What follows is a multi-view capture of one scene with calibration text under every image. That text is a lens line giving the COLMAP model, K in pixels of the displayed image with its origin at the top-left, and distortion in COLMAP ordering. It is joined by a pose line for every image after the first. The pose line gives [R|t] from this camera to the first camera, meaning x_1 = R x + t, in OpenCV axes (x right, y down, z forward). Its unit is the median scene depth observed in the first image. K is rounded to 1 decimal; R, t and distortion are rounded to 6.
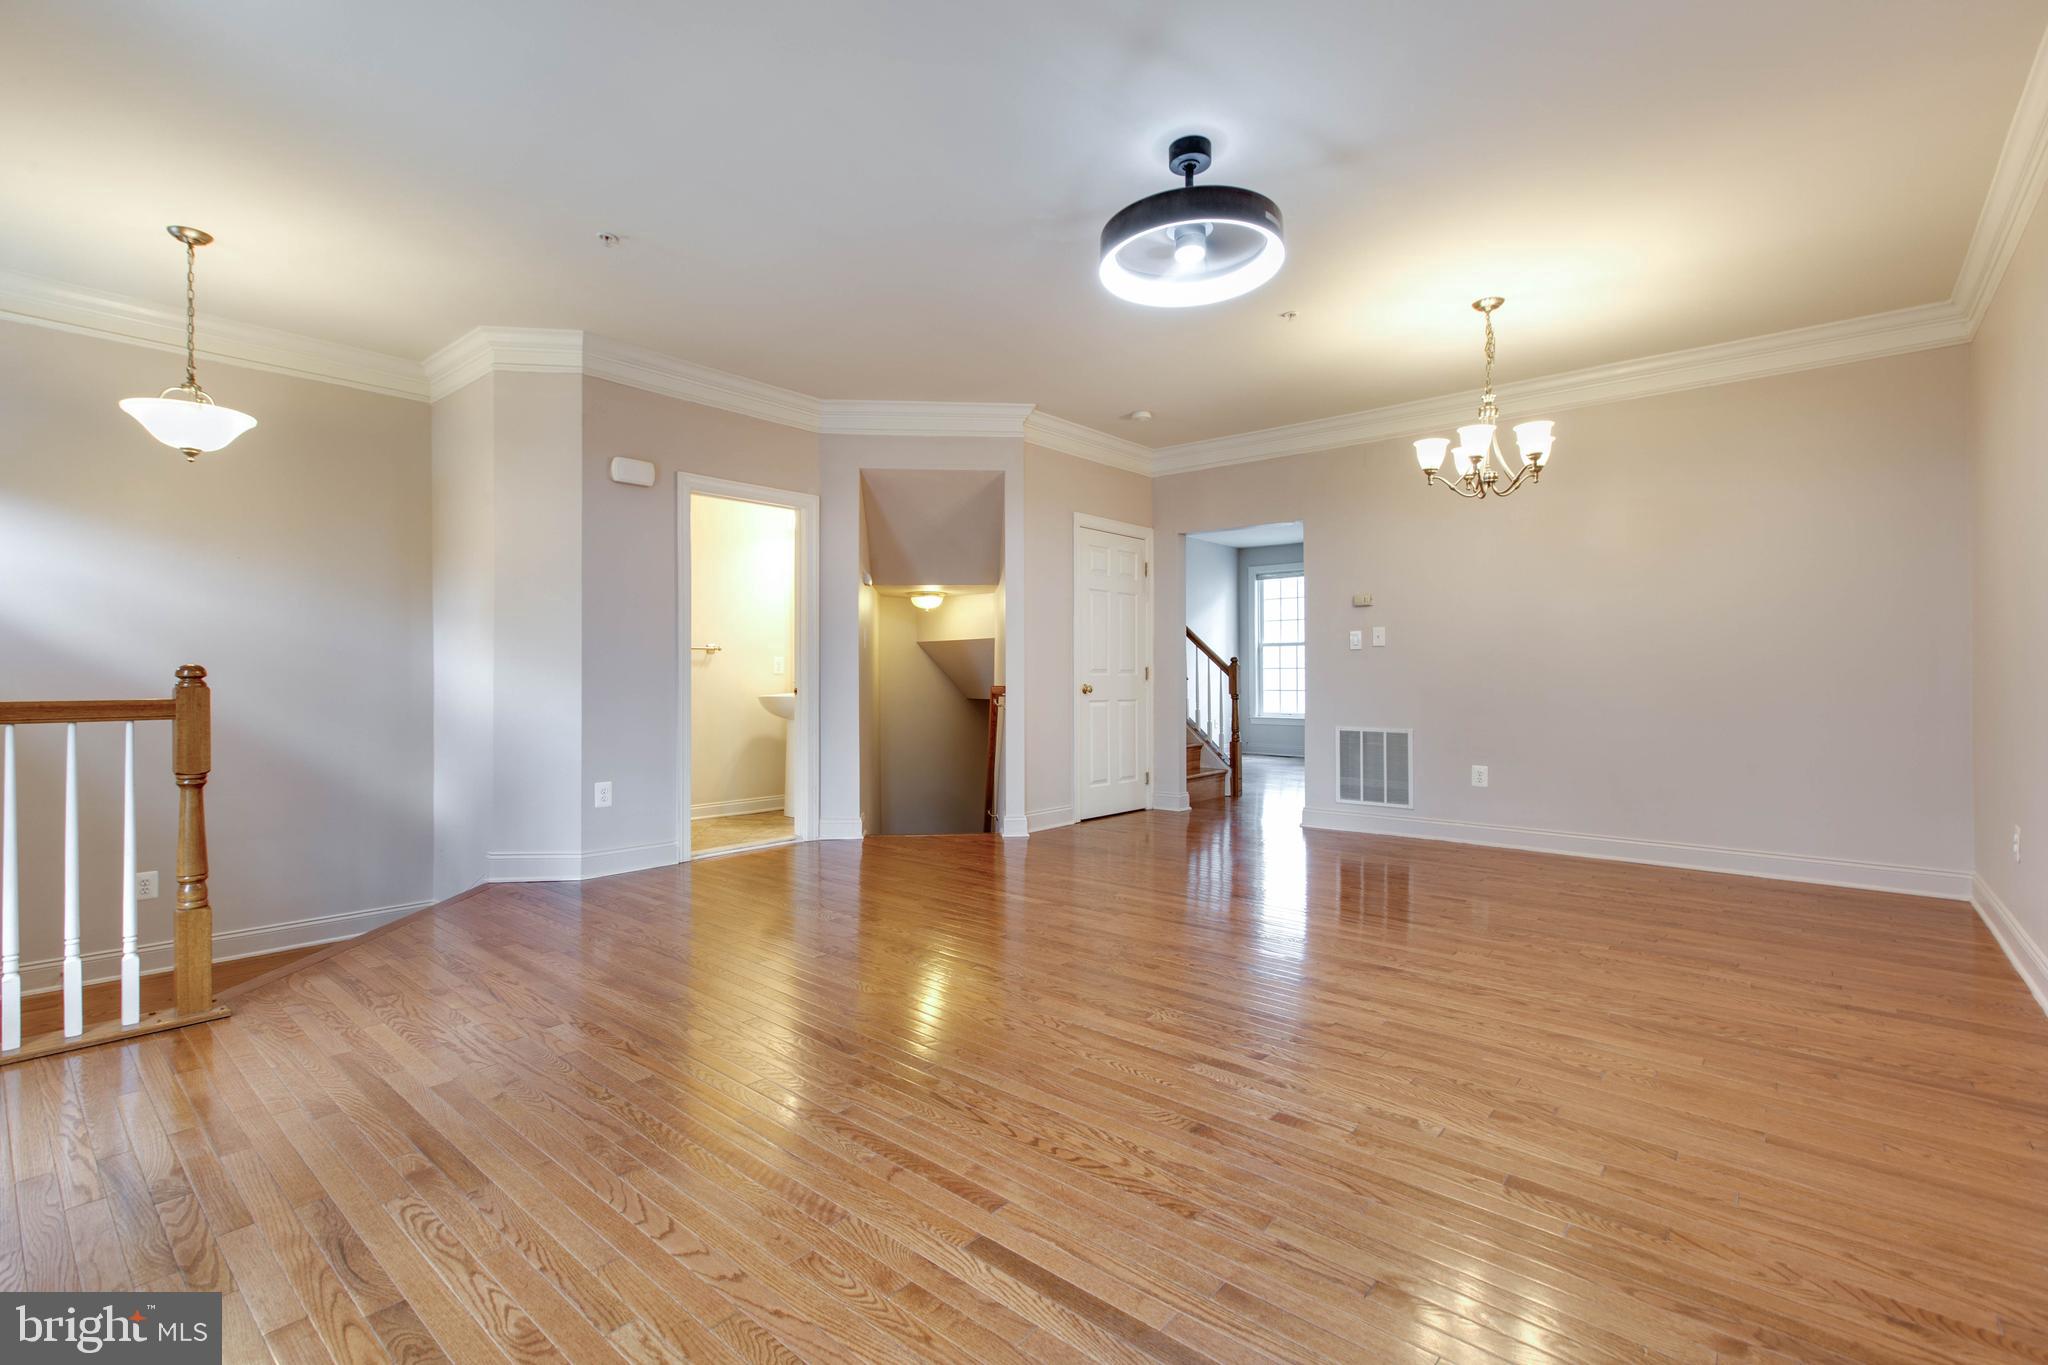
lens RADIAL K [[956.3, 0, 994.2], [0, 956.3, 686.6], [0, 0, 1]] dist [0.000121, -0.000110]
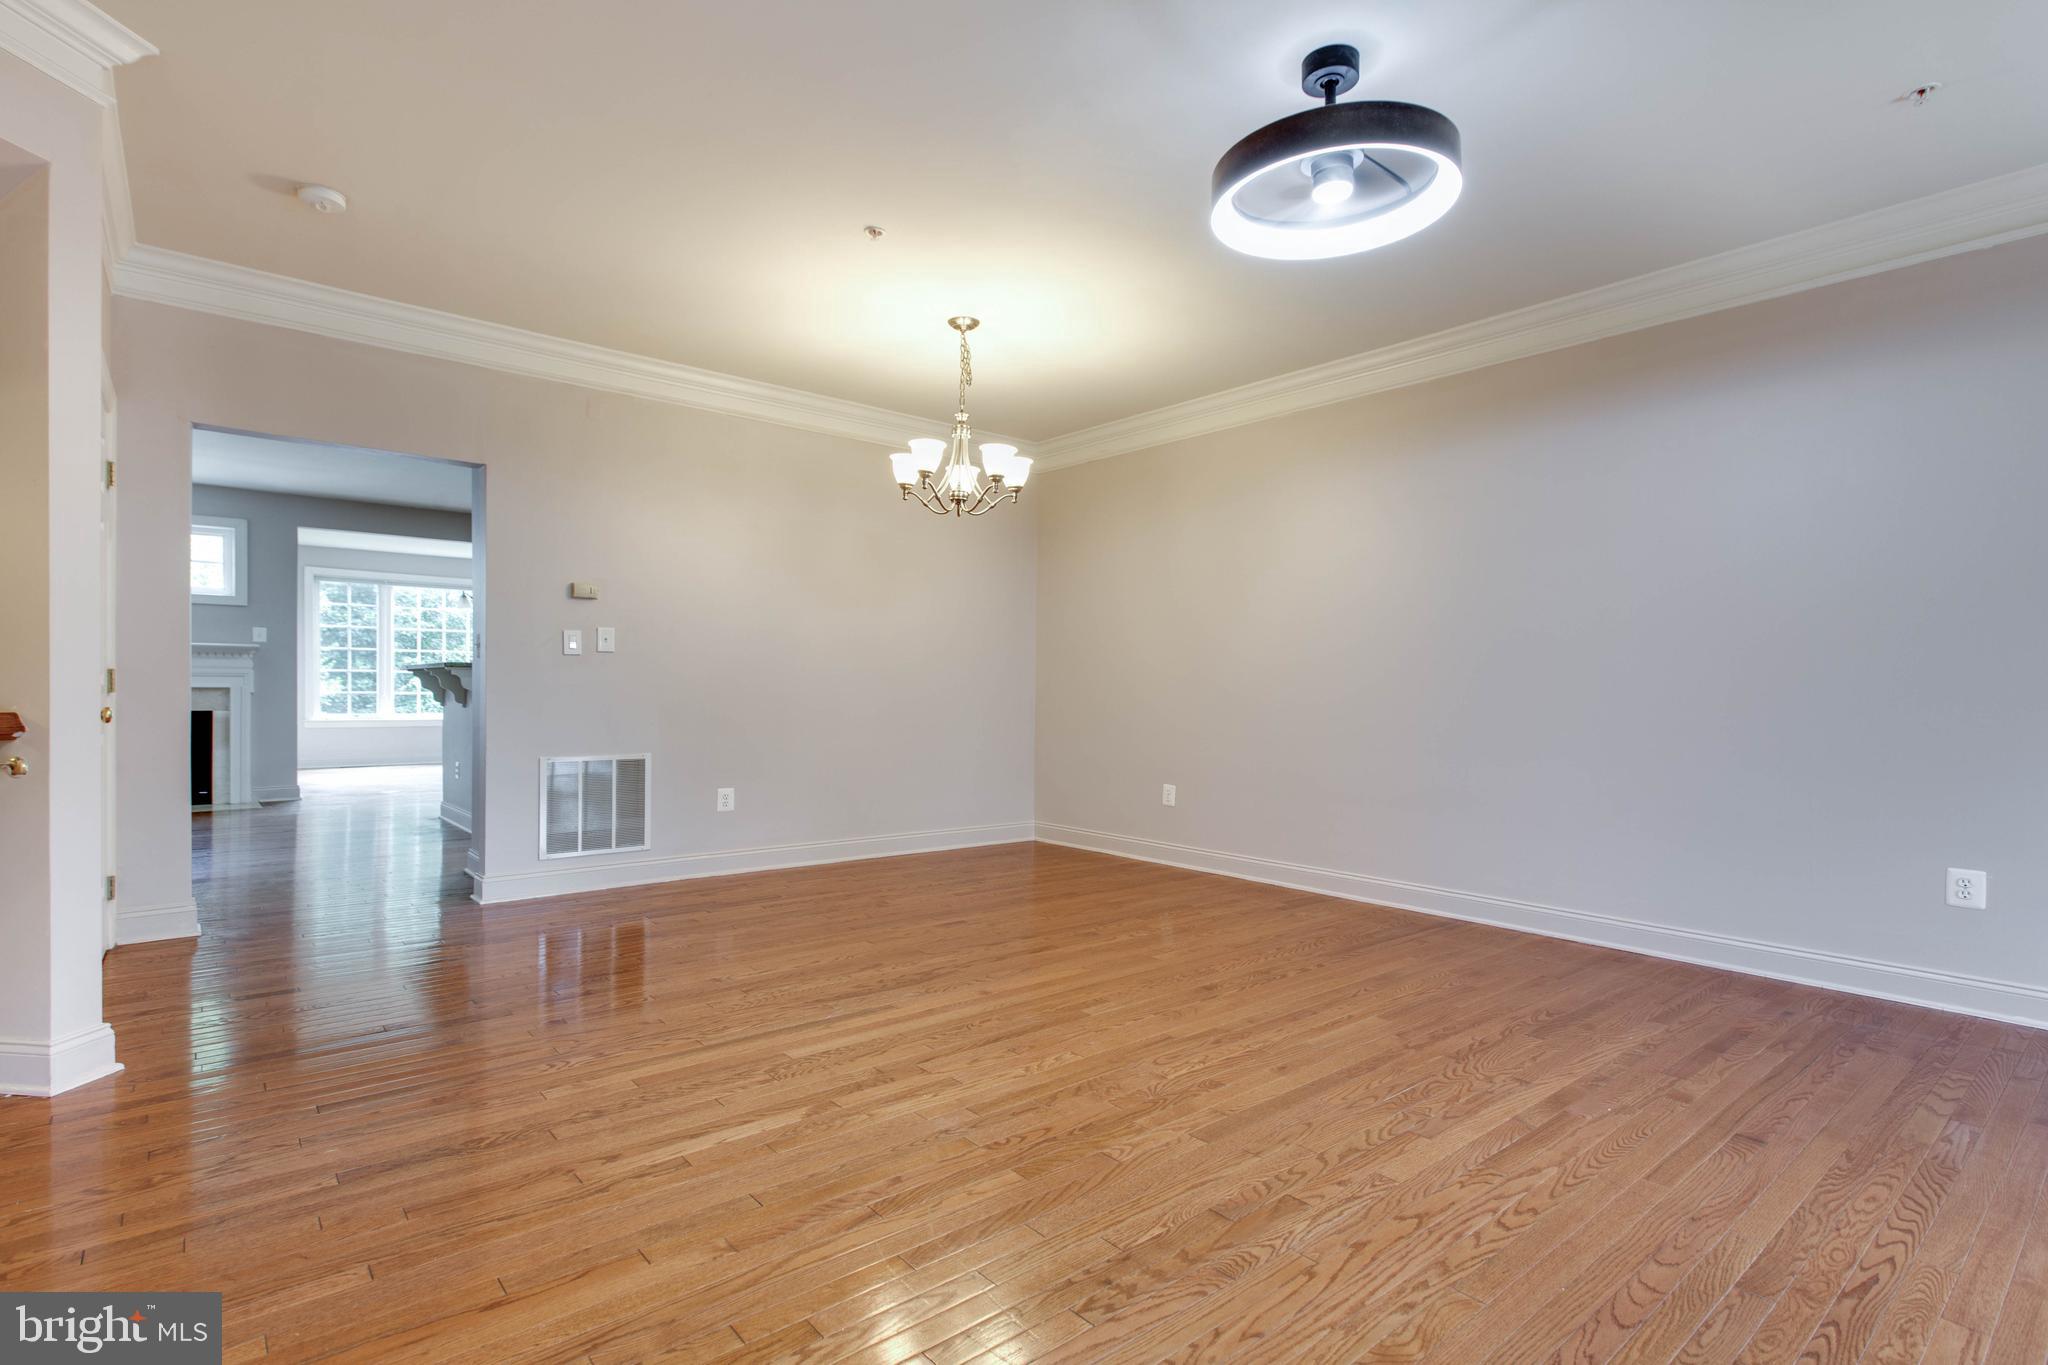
lens RADIAL K [[930.7, 0, 1020.0], [0, 930.7, 694.2], [0, 0, 1]] dist [-0.003423, 0.000074]
pose [[0.160277, -0.003650, 0.987065, -0.625971], [0.002539, 0.999991, 0.003286, -0.017533], [-0.987069, 0.001979, 0.160285, 1.116834]]
